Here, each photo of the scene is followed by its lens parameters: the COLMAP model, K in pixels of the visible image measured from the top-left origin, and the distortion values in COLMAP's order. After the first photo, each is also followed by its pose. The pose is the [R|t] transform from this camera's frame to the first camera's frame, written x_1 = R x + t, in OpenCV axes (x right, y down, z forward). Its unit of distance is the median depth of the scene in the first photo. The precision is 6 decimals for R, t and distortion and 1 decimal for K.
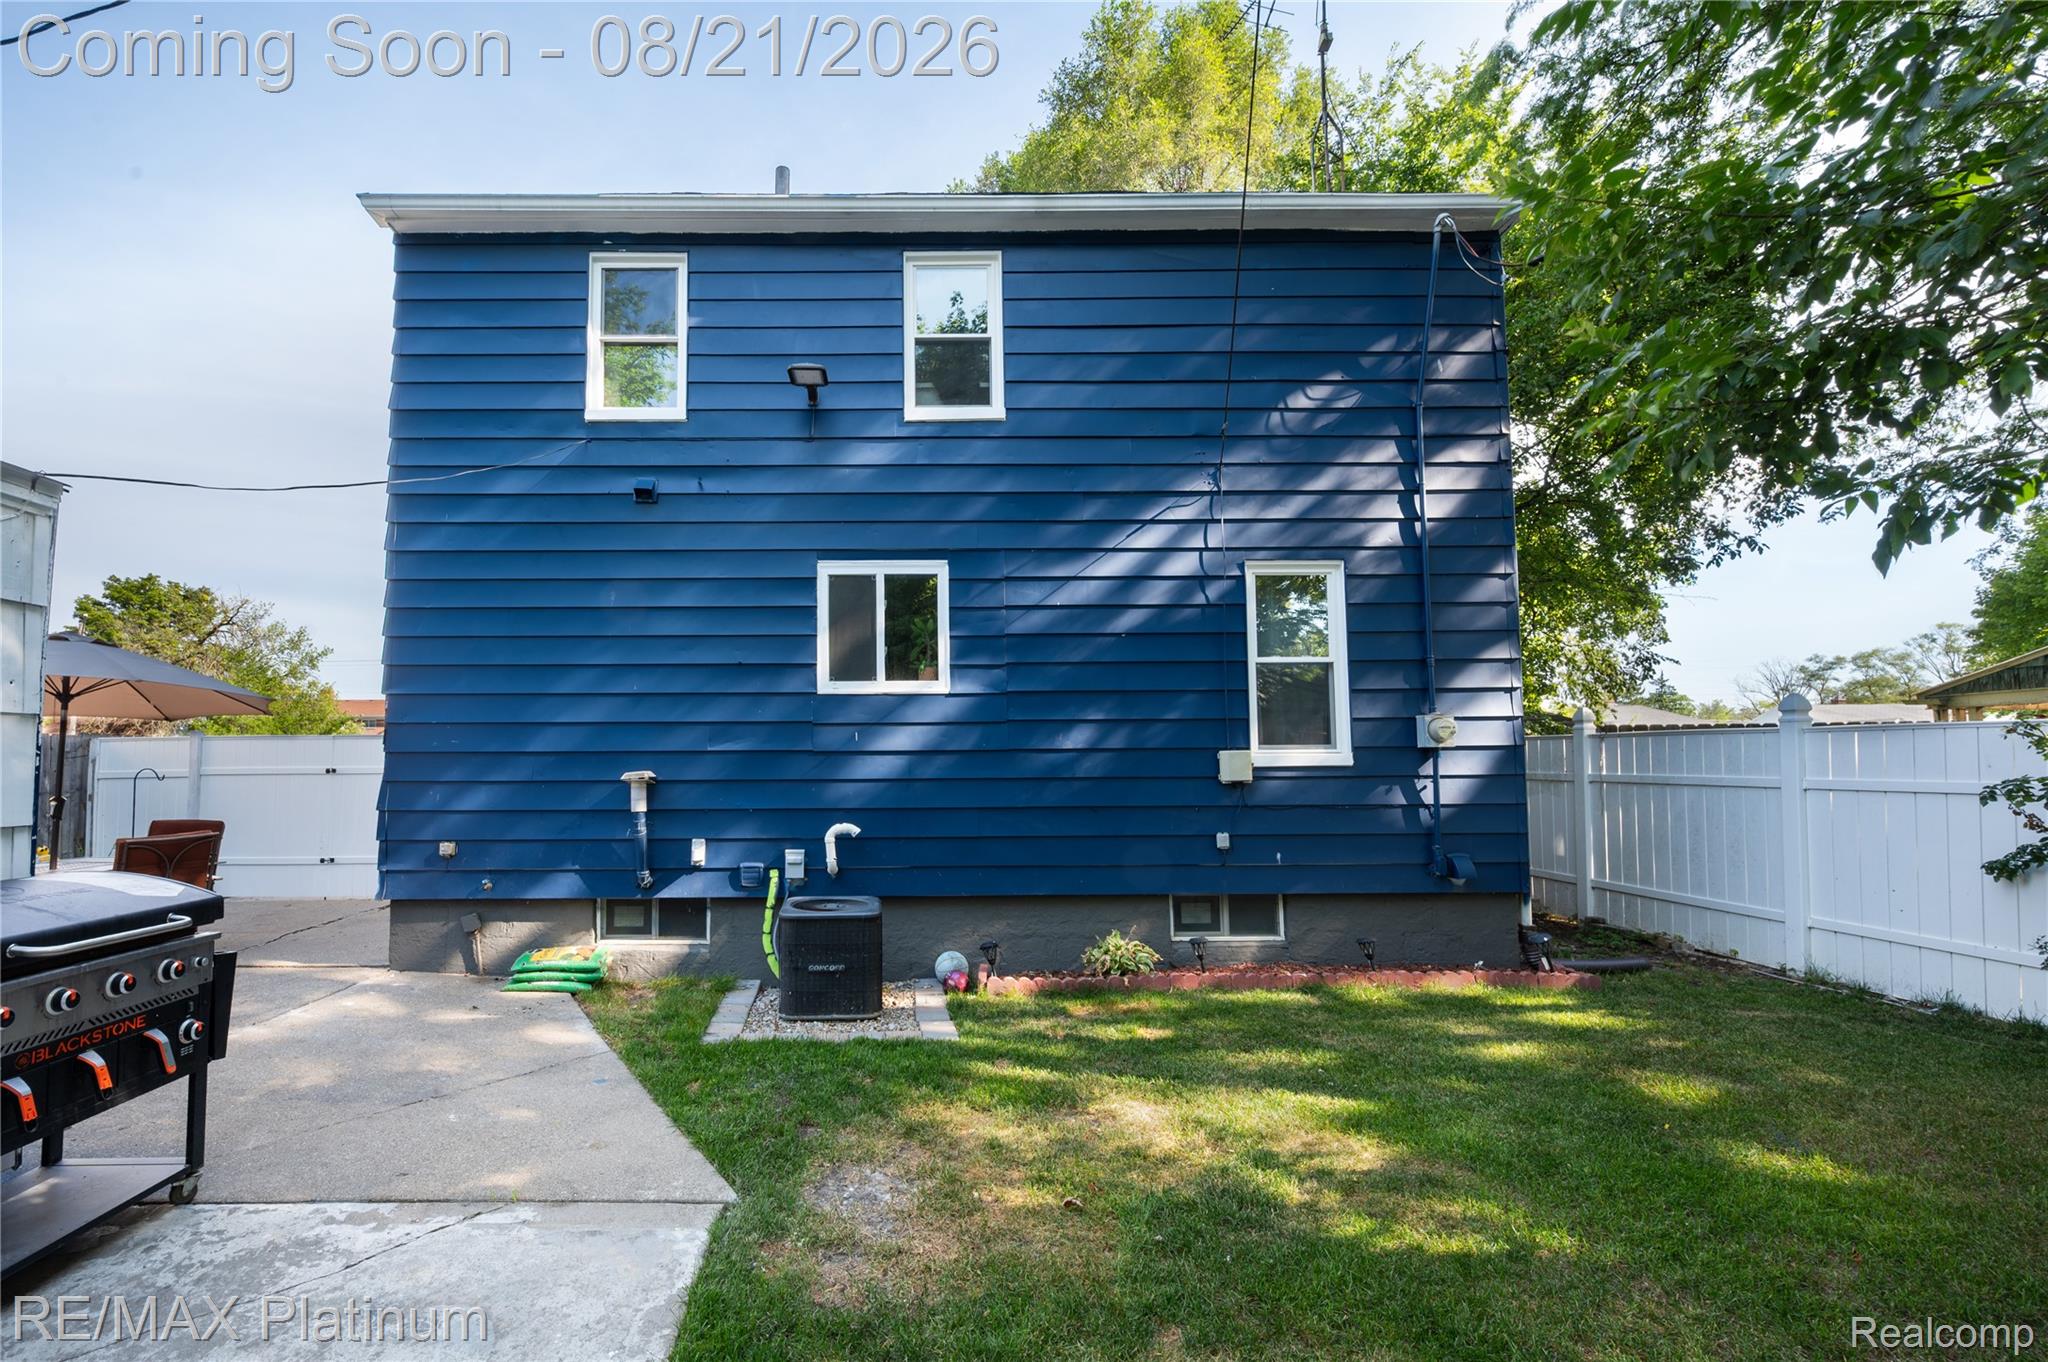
lens RADIAL K [[808.3, 0, 1026.5], [0, 808.3, 670.8], [0, 0, 1]] dist [-0.001602, -0.000454]
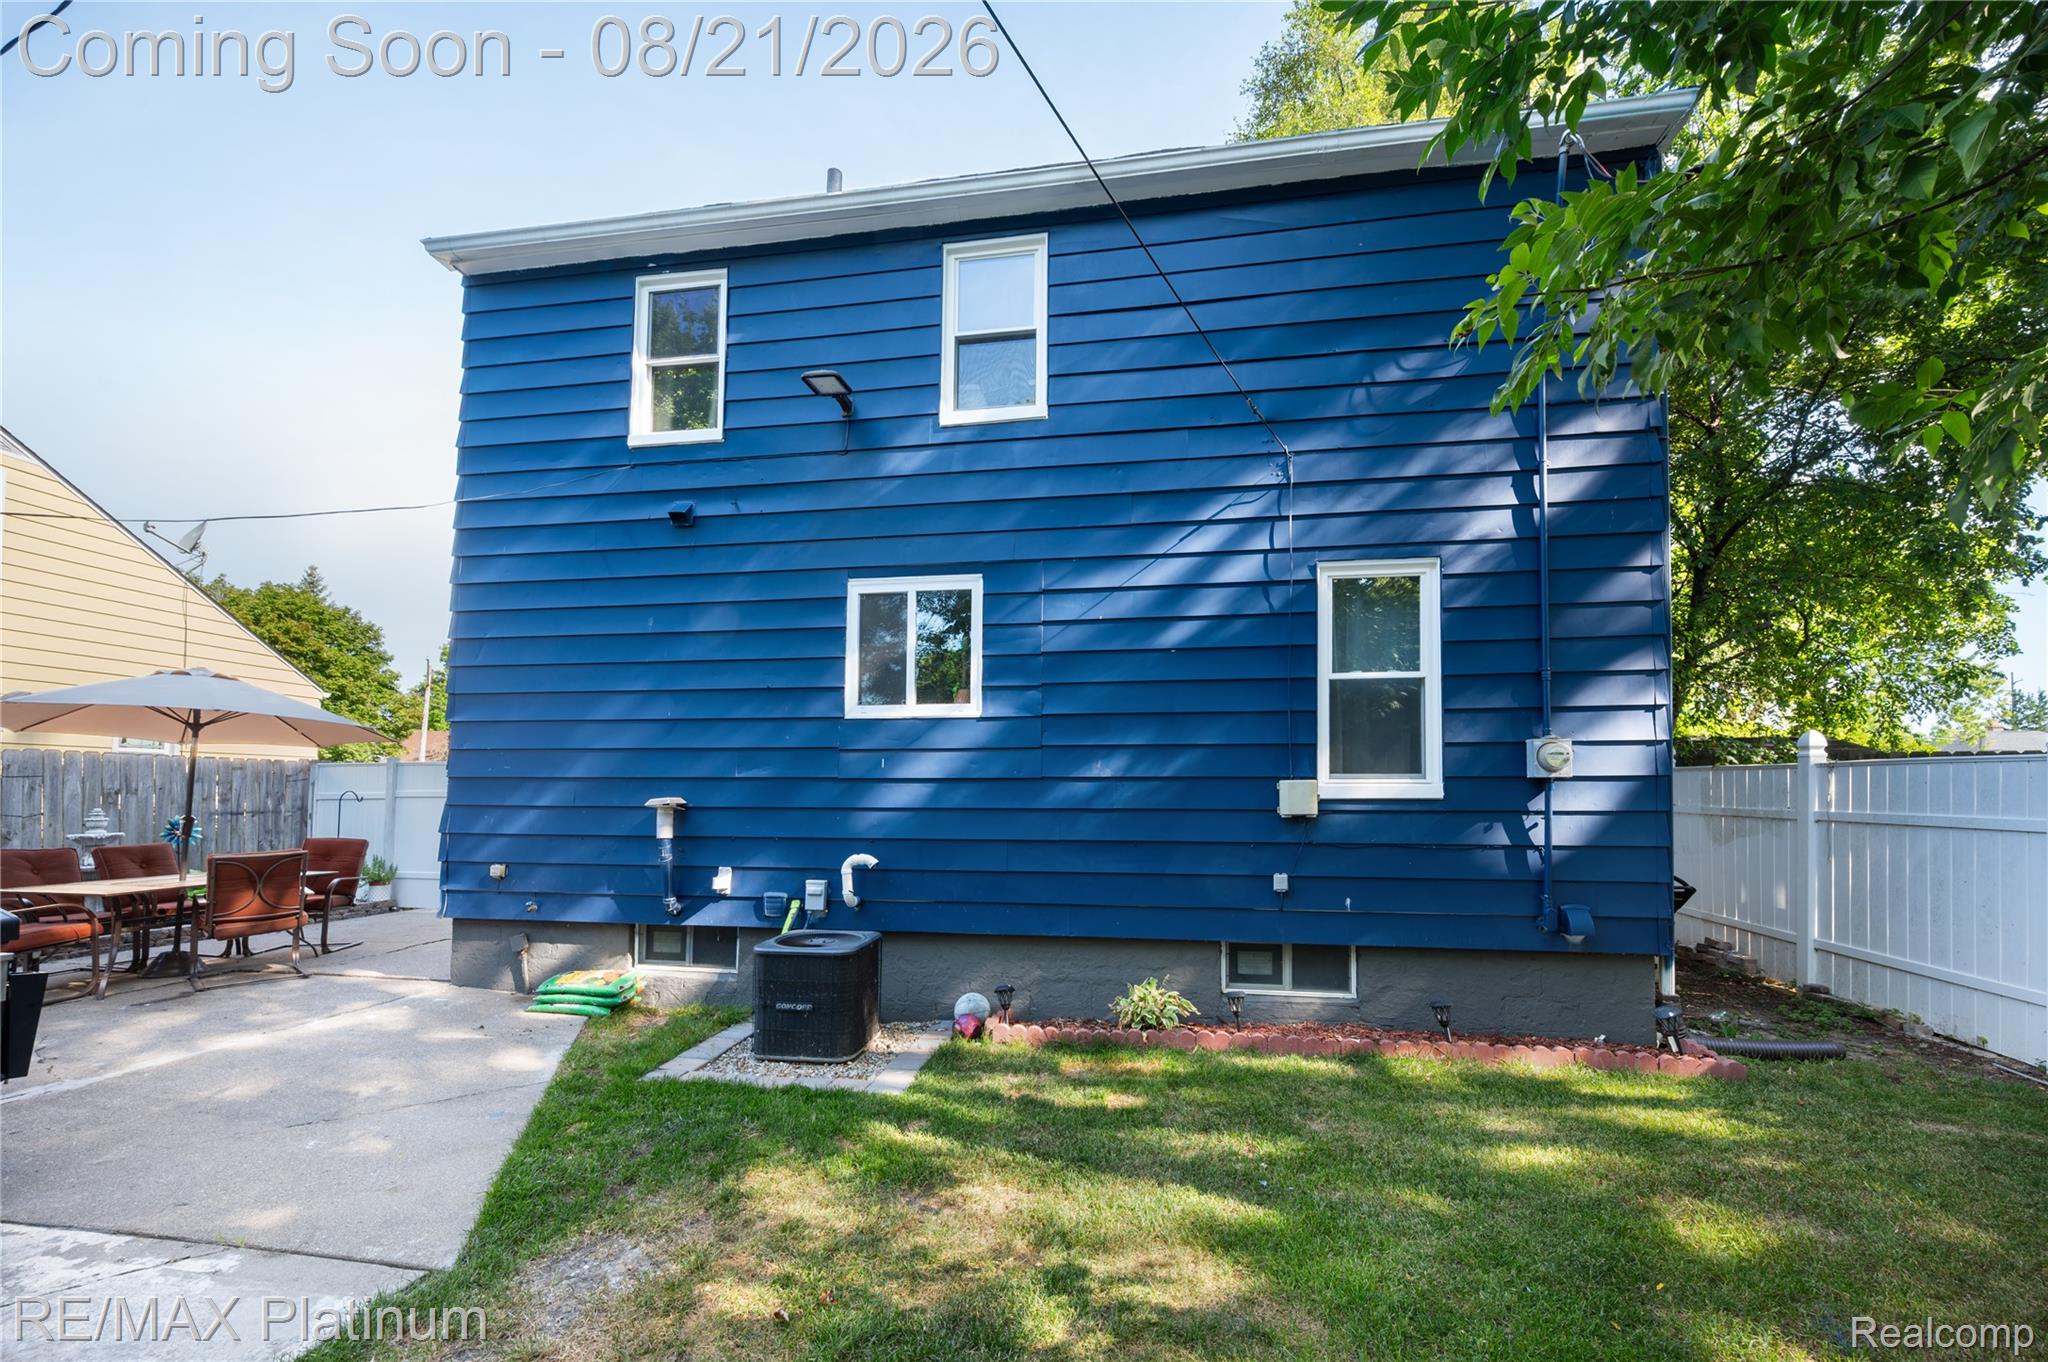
lens RADIAL K [[844.4, 0, 1031.4], [0, 844.4, 713.8], [0, 0, 1]] dist [-0.001049, -0.000254]
pose [[0.985433, -0.007659, -0.169889, 0.125864], [0.011448, 0.999707, 0.021329, 0.004194], [0.169676, -0.022963, 0.985232, 0.051221]]
